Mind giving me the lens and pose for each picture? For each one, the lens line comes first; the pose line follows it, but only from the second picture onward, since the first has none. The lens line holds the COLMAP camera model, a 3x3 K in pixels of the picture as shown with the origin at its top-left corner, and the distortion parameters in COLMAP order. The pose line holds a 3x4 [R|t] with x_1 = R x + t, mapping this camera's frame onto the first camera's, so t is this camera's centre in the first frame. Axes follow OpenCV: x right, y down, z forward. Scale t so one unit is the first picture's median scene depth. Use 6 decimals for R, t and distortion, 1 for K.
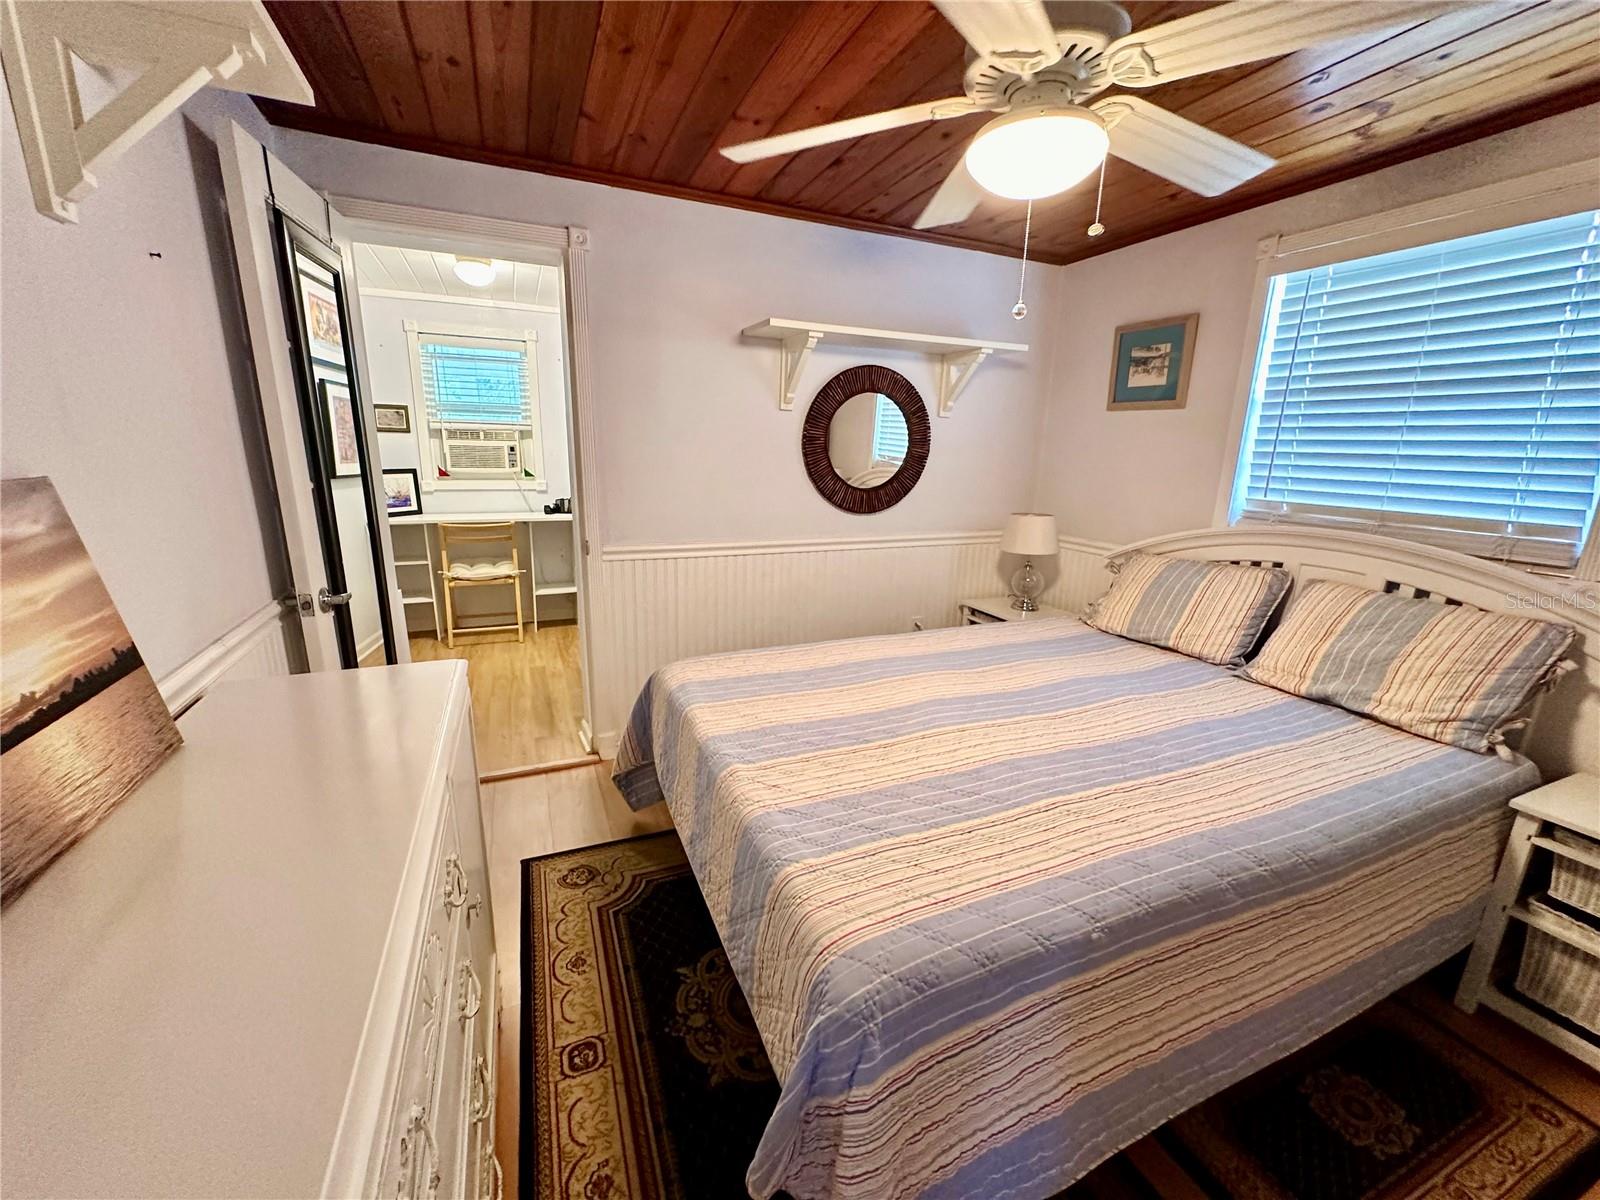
lens RADIAL K [[643.6, 0, 788.8], [0, 643.6, 597.7], [0, 0, 1]] dist [-0.008013, 0.002122]
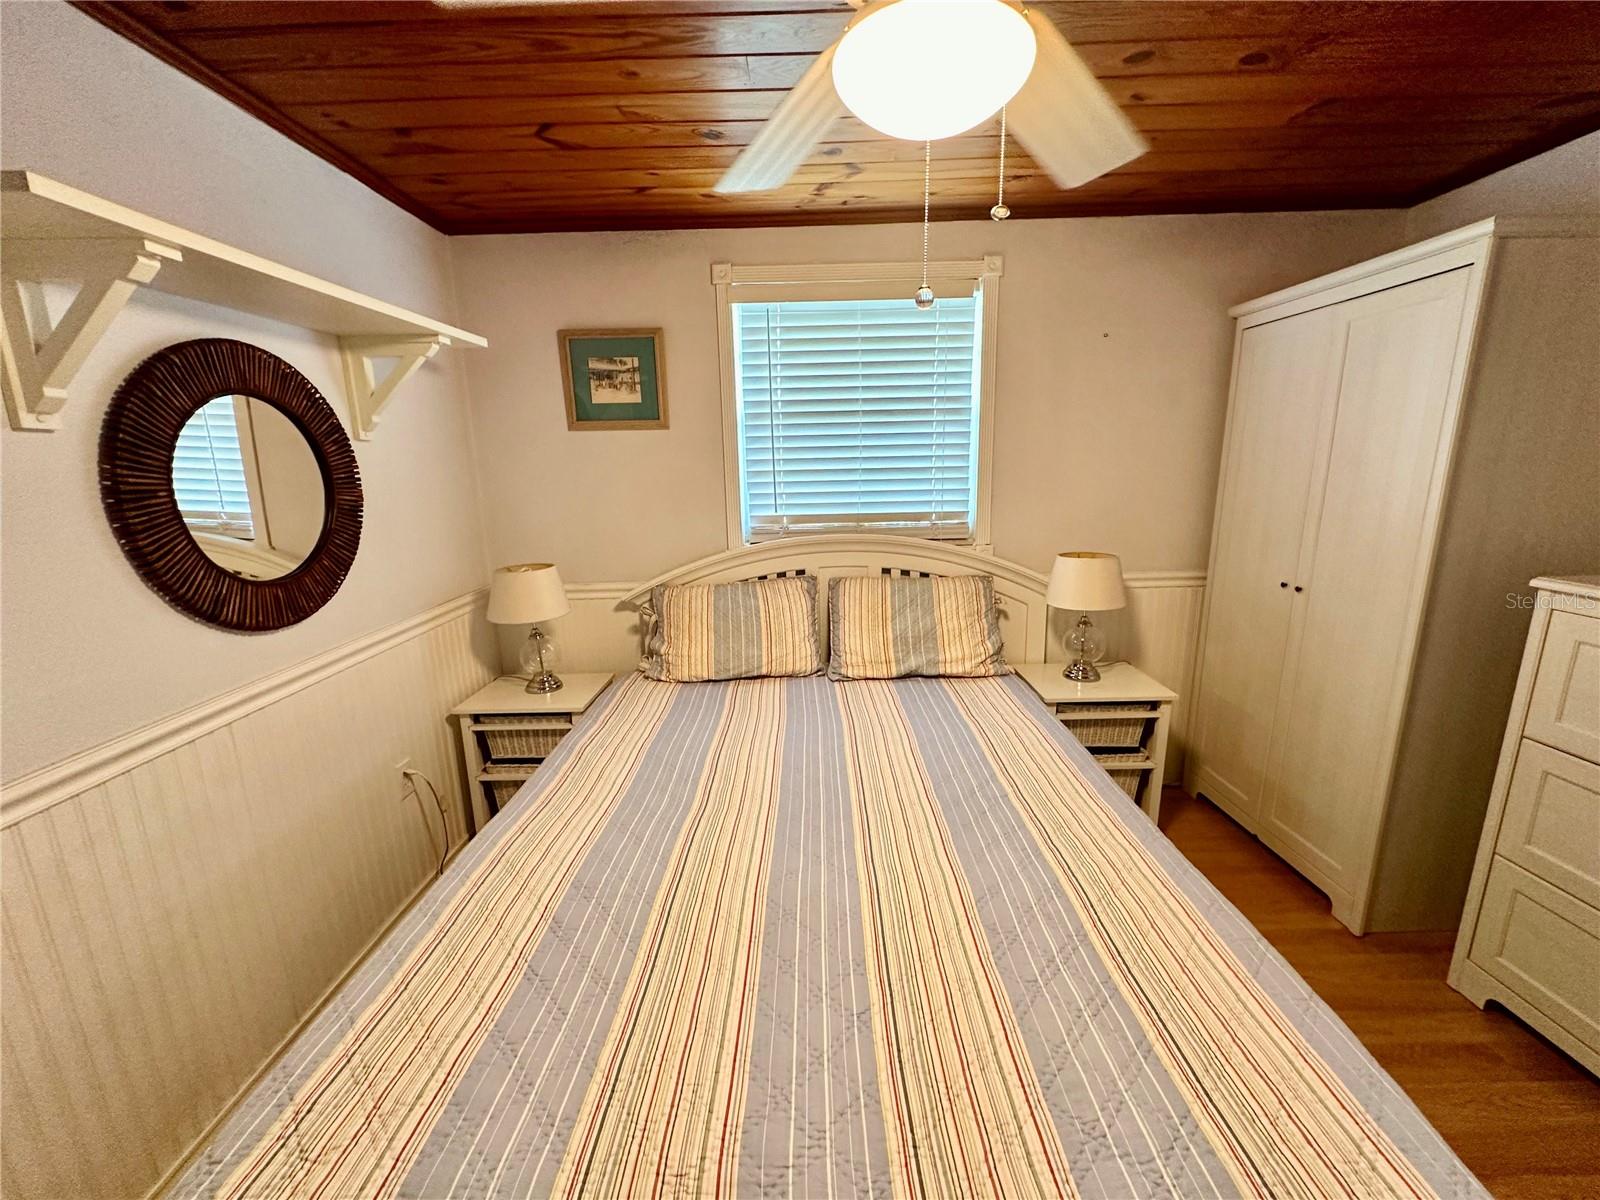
lens RADIAL K [[643.6, 0, 799.0], [0, 643.6, 599.7], [0, 0, 1]] dist [-0.008013, 0.002122]
pose [[0.392348, -0.231785, 0.890134, -0.223141], [0.245979, 0.958924, 0.141276, -0.155045], [-0.886317, 0.163525, 0.433246, 0.508392]]
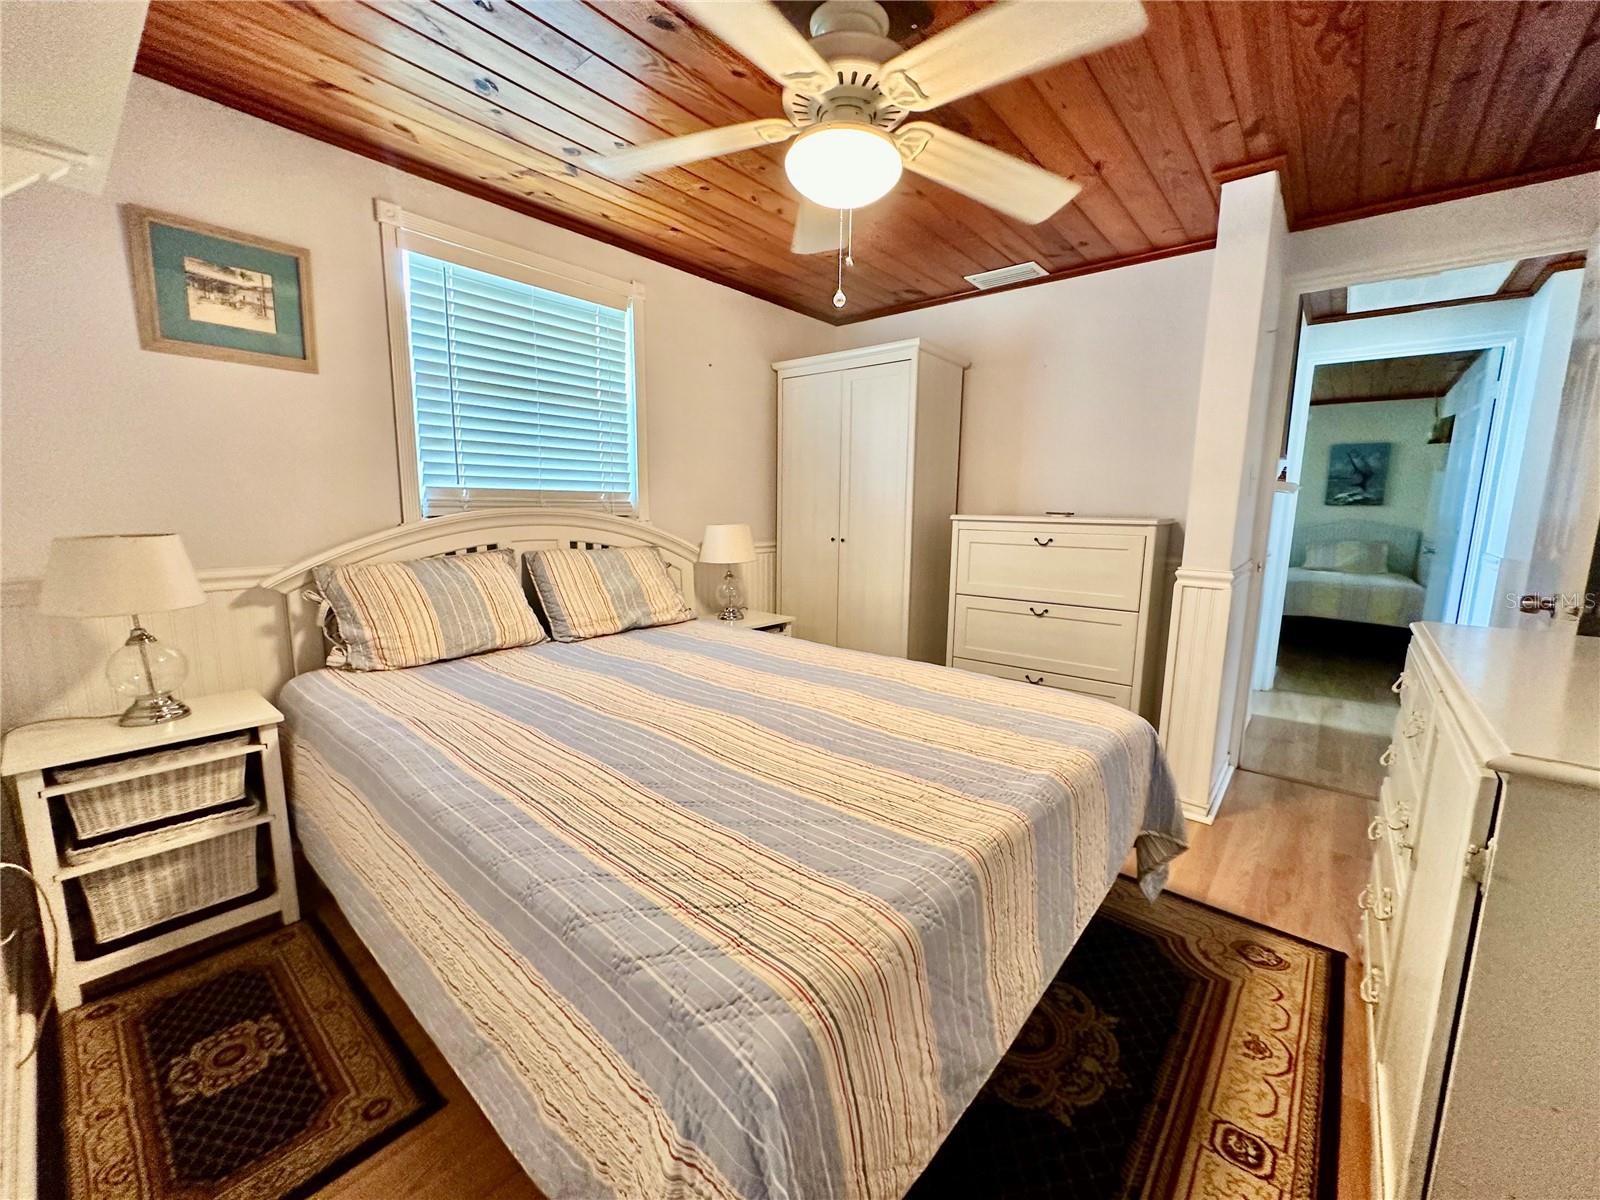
lens RADIAL K [[643.6, 0, 800.7], [0, 643.6, 602.7], [0, 0, 1]] dist [-0.008013, 0.002122]
pose [[-0.458203, -0.159357, 0.874446, -0.395998], [0.185098, 0.945122, 0.269227, -0.148343], [-0.869361, 0.285219, -0.403561, 0.968434]]
